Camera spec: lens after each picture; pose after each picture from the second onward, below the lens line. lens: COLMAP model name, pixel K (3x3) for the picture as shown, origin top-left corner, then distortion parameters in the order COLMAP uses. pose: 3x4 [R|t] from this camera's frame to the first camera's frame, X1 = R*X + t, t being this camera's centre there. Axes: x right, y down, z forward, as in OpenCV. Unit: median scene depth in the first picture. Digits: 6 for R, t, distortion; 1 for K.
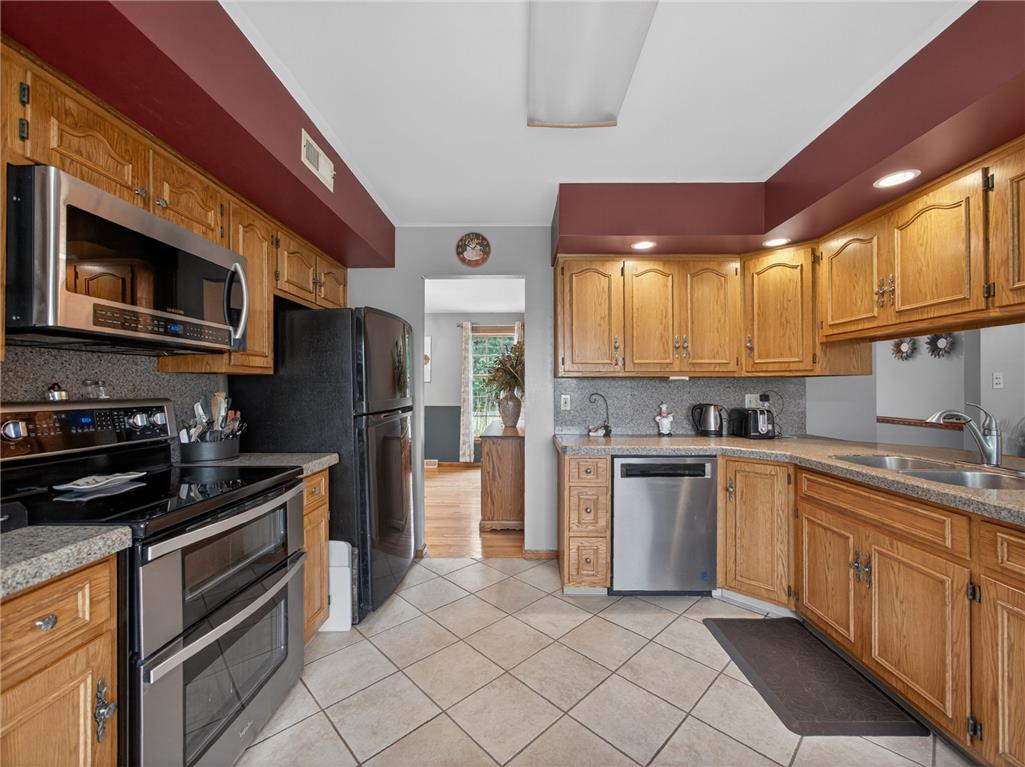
lens RADIAL K [[420.7, 0, 513.4], [0, 420.7, 388.8], [0, 0, 1]] dist [0.002255, 0.000346]
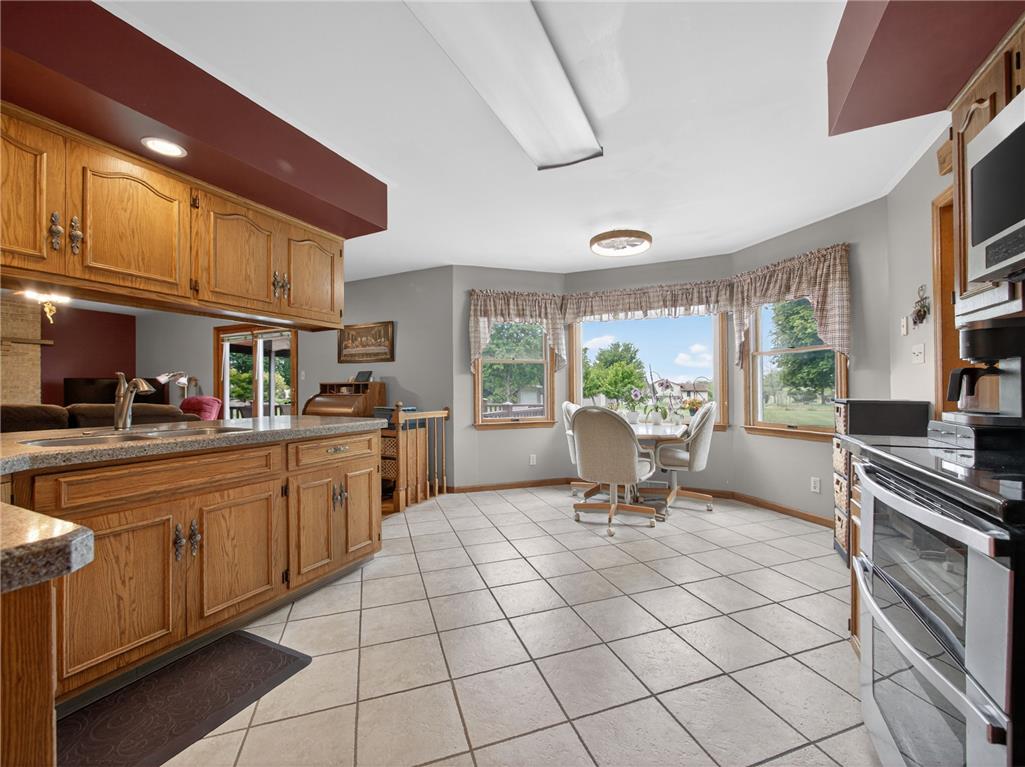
lens RADIAL K [[420.7, 0, 513.4], [0, 420.7, 388.8], [0, 0, 1]] dist [0.002255, 0.000346]
pose [[-0.905549, 0.010471, 0.424113, -0.260121], [0.008498, 0.999942, -0.006544, 0.087886], [-0.424158, -0.002322, -0.905585, 1.531226]]
